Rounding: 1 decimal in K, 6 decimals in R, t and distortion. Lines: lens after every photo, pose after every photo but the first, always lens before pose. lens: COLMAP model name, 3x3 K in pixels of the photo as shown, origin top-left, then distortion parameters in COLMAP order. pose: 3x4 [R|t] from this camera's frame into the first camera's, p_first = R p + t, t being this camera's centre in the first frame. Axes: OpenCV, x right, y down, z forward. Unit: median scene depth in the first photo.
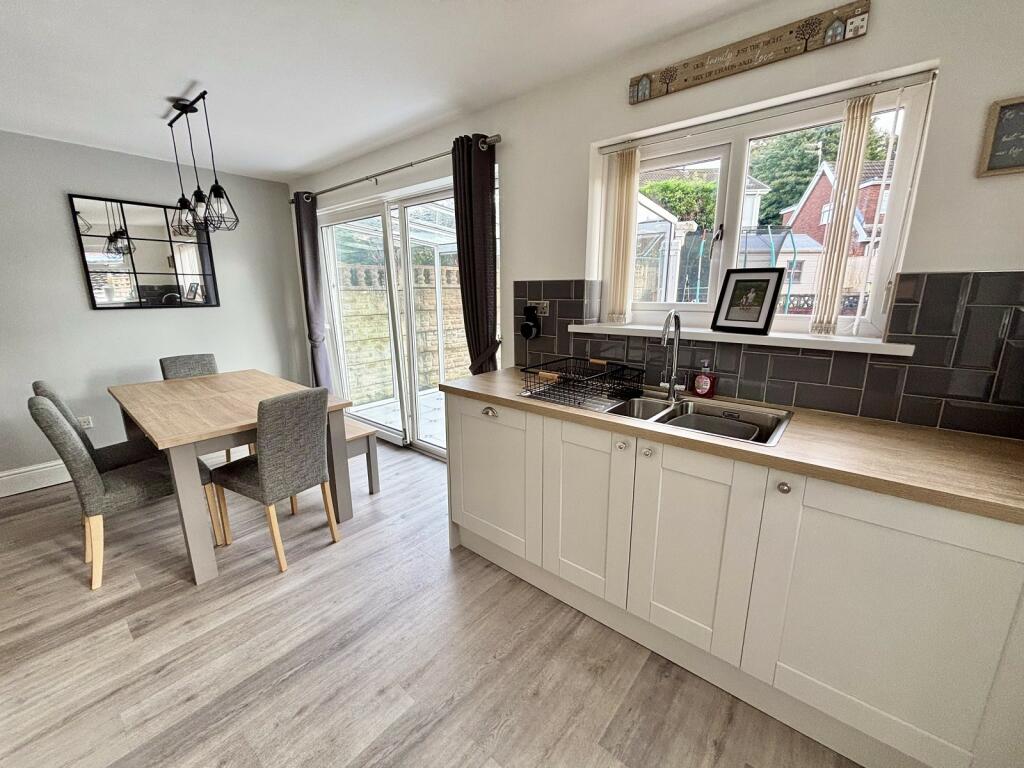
lens RADIAL K [[412.8, 0, 511.9], [0, 412.8, 384.3], [0, 0, 1]] dist [-0.002841, 0.000723]
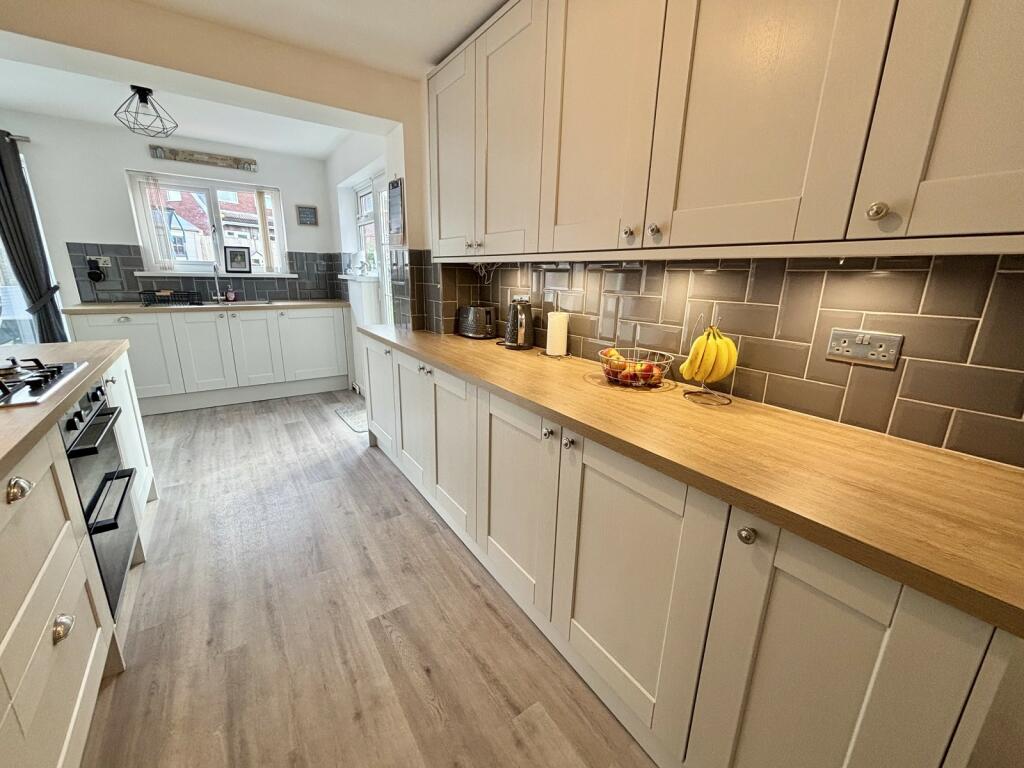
lens RADIAL K [[412.8, 0, 511.0], [0, 412.8, 383.7], [0, 0, 1]] dist [-0.002841, 0.000723]
pose [[0.271123, -0.240348, 0.932054, -1.408265], [0.190505, 0.962567, 0.192800, 0.332884], [-0.943504, 0.125288, 0.306762, -1.151069]]
